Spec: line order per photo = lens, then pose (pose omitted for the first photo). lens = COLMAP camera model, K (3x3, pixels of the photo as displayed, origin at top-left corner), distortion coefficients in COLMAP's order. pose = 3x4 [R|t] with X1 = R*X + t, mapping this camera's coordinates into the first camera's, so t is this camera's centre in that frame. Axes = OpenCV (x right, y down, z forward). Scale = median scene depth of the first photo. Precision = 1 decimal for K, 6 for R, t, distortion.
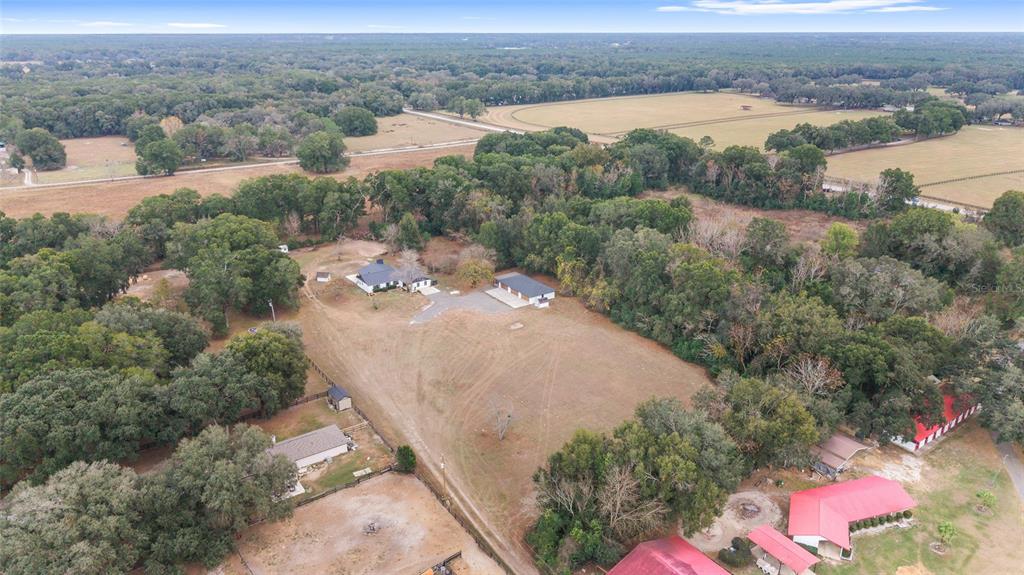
lens RADIAL K [[683.3, 0, 512.0], [0, 683.3, 287.5], [0, 0, 1]] dist [0.040586, -0.046222]
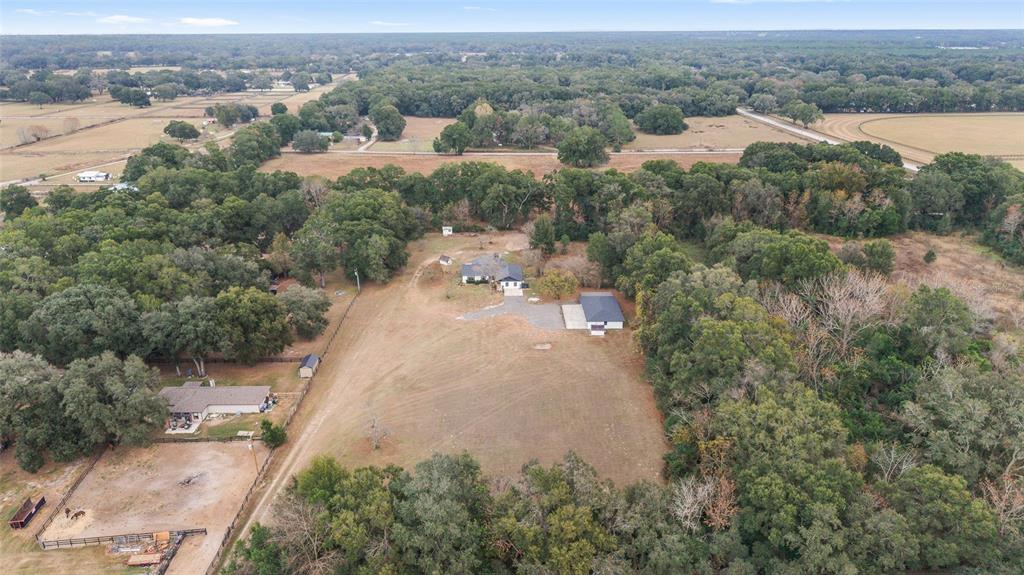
lens RADIAL K [[683.3, 0, 512.0], [0, 683.3, 287.5], [0, 0, 1]] dist [0.040586, -0.046222]
pose [[0.832287, 0.198083, -0.517747, 0.277750], [-0.196066, 0.978796, 0.059296, -0.043519], [0.518514, 0.052161, 0.853477, 0.122642]]
